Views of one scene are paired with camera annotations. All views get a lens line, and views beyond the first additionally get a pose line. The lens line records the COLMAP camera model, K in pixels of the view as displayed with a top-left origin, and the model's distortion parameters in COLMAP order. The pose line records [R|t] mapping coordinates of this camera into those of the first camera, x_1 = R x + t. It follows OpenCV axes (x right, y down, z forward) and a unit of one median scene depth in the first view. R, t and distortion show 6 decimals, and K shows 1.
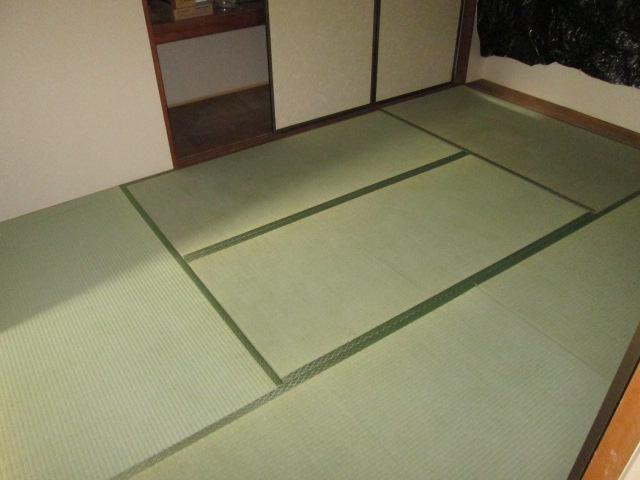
lens RADIAL K [[537.3, 0, 320.0], [0, 537.3, 240.0], [0, 0, 1]] dist [-0.045213, 0.005949]
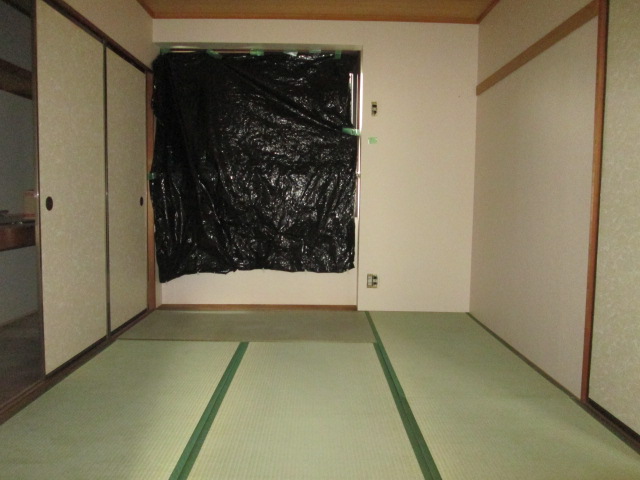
lens RADIAL K [[537.3, 0, 320.0], [0, 537.3, 240.0], [0, 0, 1]] dist [-0.045213, 0.005949]
pose [[0.575629, -0.059956, 0.815510, -0.427075], [0.467277, 0.842550, -0.267885, 0.018800], [-0.671047, 0.535271, 0.513012, 0.219228]]
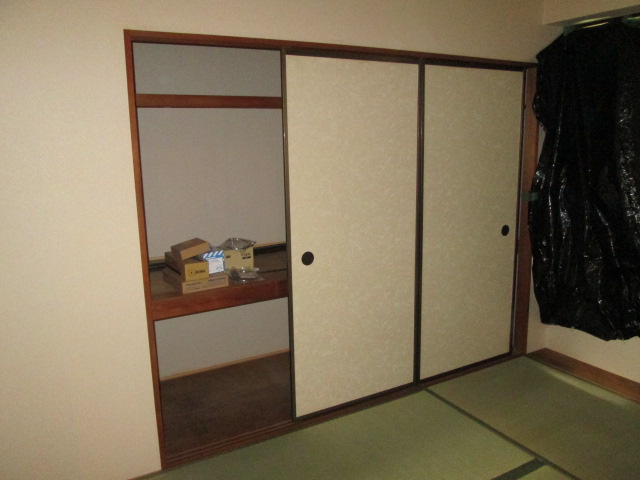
lens RADIAL K [[537.3, 0, 320.0], [0, 537.3, 240.0], [0, 0, 1]] dist [-0.045213, 0.005949]
pose [[0.995412, 0.006298, -0.095470, 0.027411], [-0.045070, 0.911054, -0.409817, -0.109190], [0.084397, 0.412240, 0.907158, 0.140088]]
